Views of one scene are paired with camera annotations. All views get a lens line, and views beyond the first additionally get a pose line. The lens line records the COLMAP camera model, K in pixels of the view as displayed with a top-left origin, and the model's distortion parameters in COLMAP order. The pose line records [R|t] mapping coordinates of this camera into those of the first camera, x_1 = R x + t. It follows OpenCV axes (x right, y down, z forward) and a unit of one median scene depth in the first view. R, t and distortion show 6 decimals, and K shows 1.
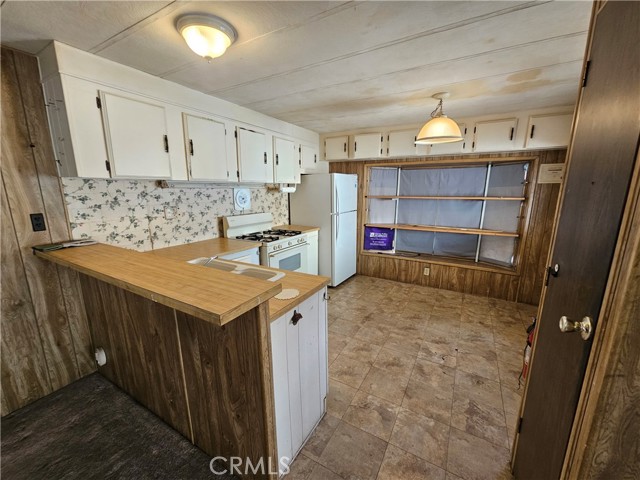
lens RADIAL K [[262.4, 0, 320.9], [0, 262.4, 242.2], [0, 0, 1]] dist [-0.000265, -0.000012]
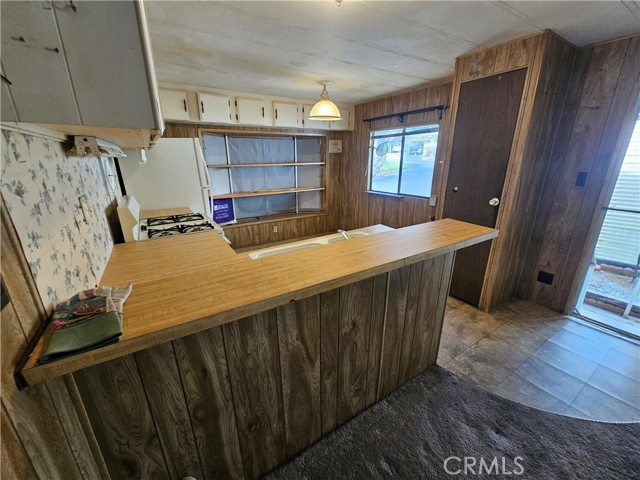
lens RADIAL K [[262.4, 0, 320.9], [0, 262.4, 242.2], [0, 0, 1]] dist [-0.000265, -0.000012]
pose [[0.464269, -0.279147, 0.840554, -0.529894], [0.184823, 0.958676, 0.216290, -0.051353], [-0.866195, 0.054937, 0.496676, 0.252725]]
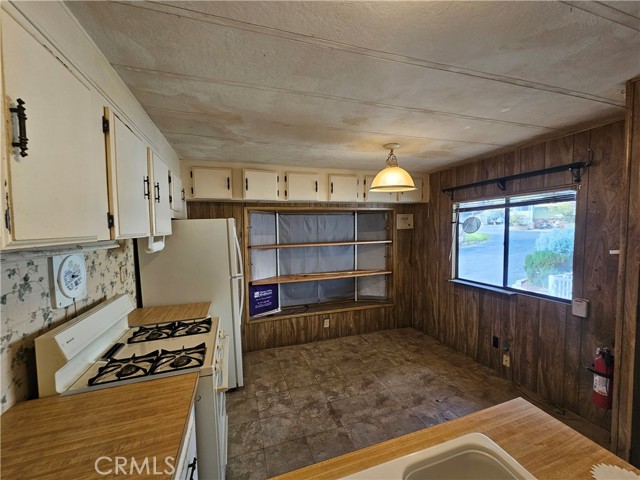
lens RADIAL K [[262.4, 0, 320.9], [0, 262.4, 242.2], [0, 0, 1]] dist [-0.000265, -0.000012]
pose [[0.665640, -0.054111, 0.744309, -0.292915], [0.168716, 0.982457, -0.079459, -0.102306], [-0.726951, 0.178468, 0.663092, 0.367894]]
